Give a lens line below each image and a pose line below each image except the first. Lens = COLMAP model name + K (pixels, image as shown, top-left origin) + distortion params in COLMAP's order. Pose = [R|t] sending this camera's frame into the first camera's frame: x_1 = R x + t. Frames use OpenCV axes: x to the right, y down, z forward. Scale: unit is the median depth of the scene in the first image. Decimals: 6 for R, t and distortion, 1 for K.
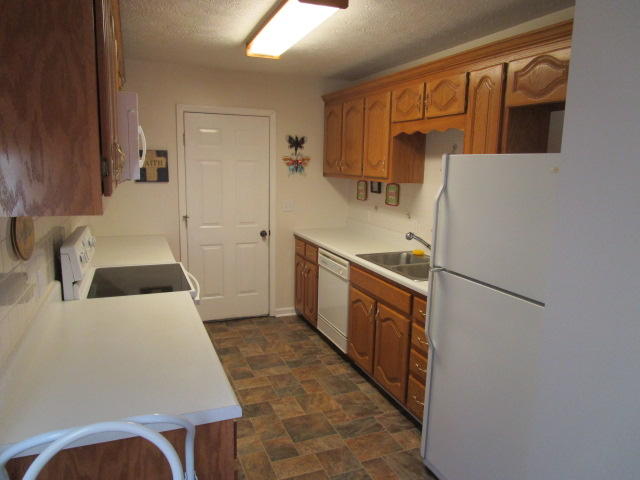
lens RADIAL K [[384.7, 0, 320.5], [0, 384.7, 221.9], [0, 0, 1]] dist [-0.131310, 0.021965]
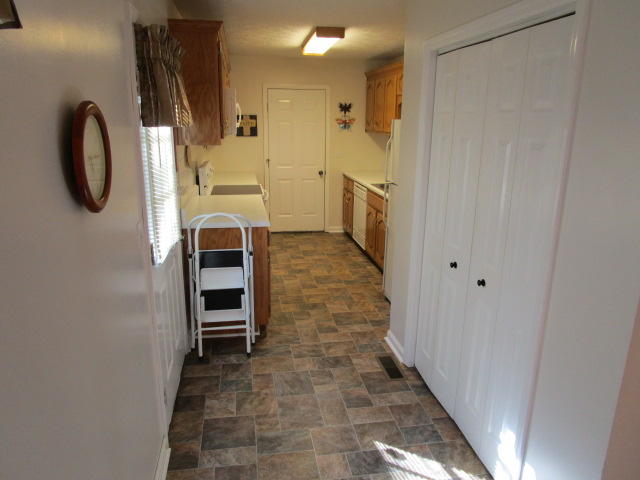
lens RADIAL K [[455.1, 0, 320.0], [0, 455.1, 240.0], [0, 0, 1]] dist [-0.149929, -0.000505]
pose [[0.963307, 0.052472, -0.263225, 0.299302], [-0.025835, 0.994278, 0.103654, 0.102410], [0.267157, -0.093050, 0.959150, -0.628132]]
